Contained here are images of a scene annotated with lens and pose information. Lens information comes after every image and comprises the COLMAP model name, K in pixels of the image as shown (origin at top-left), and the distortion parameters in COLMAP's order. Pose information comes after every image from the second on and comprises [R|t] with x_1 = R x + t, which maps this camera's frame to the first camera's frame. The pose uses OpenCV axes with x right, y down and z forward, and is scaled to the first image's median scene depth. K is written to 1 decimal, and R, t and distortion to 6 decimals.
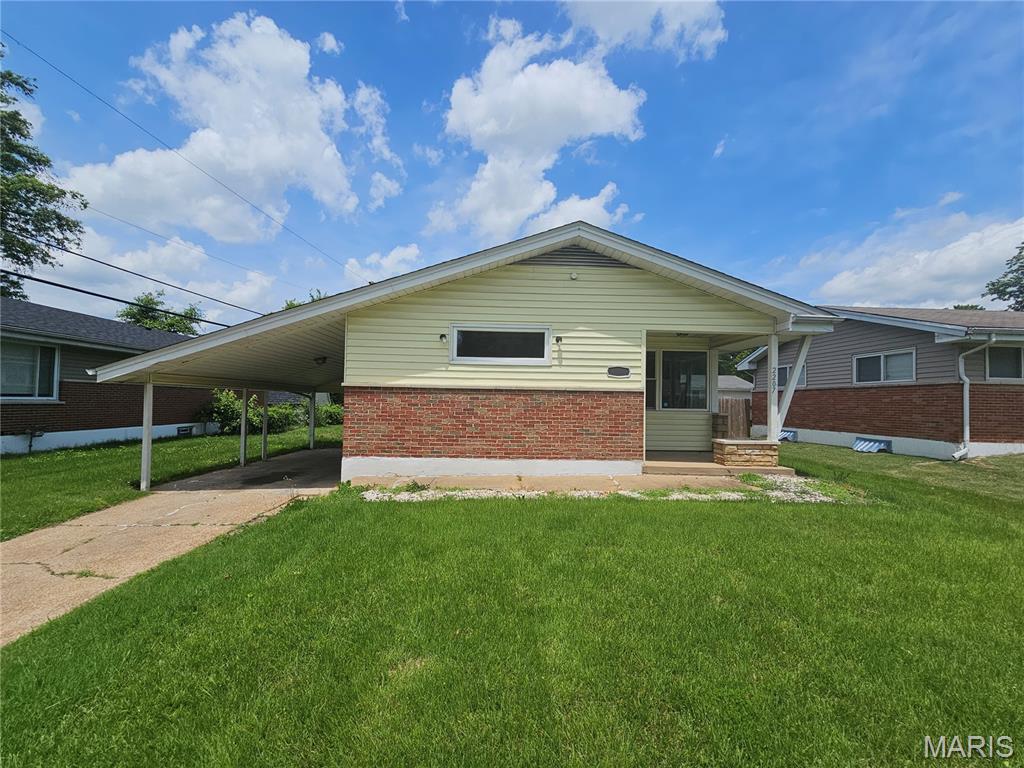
lens RADIAL K [[413.5, 0, 506.8], [0, 413.5, 388.3], [0, 0, 1]] dist [-0.007031, 0.000414]
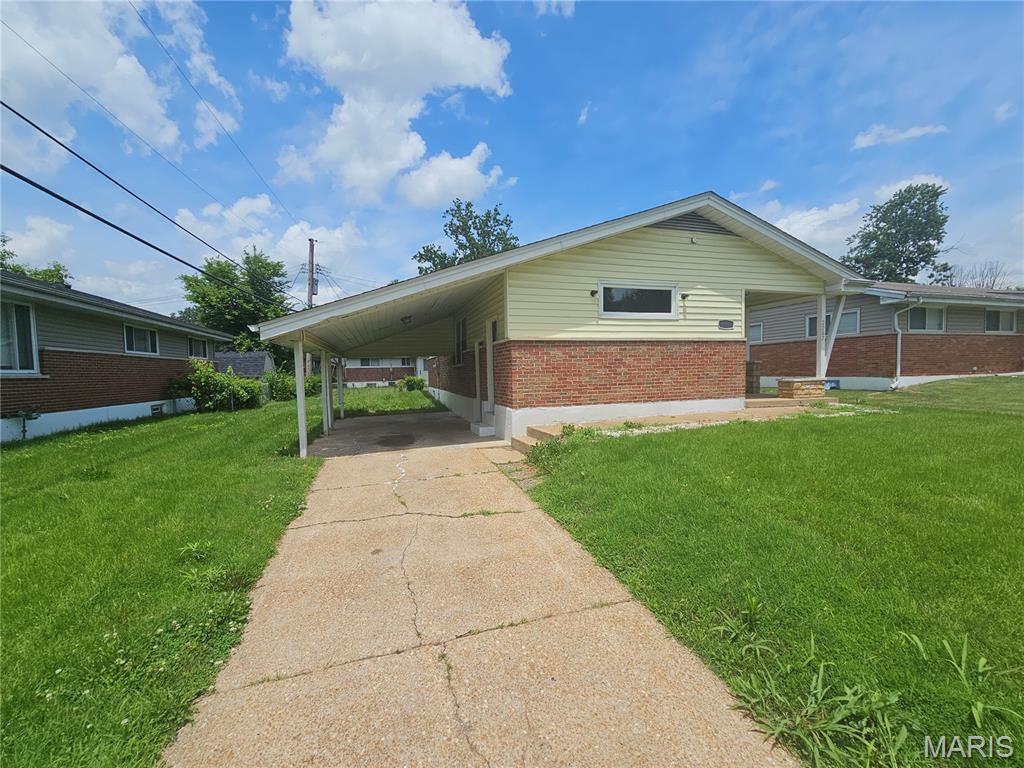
lens RADIAL K [[418.7, 0, 510.2], [0, 418.7, 388.9], [0, 0, 1]] dist [-0.009499, 0.000022]
pose [[0.964715, -0.048392, 0.258811, -0.646317], [0.028622, 0.996414, 0.079620, 0.030865], [-0.261736, -0.069403, 0.962641, -0.005175]]
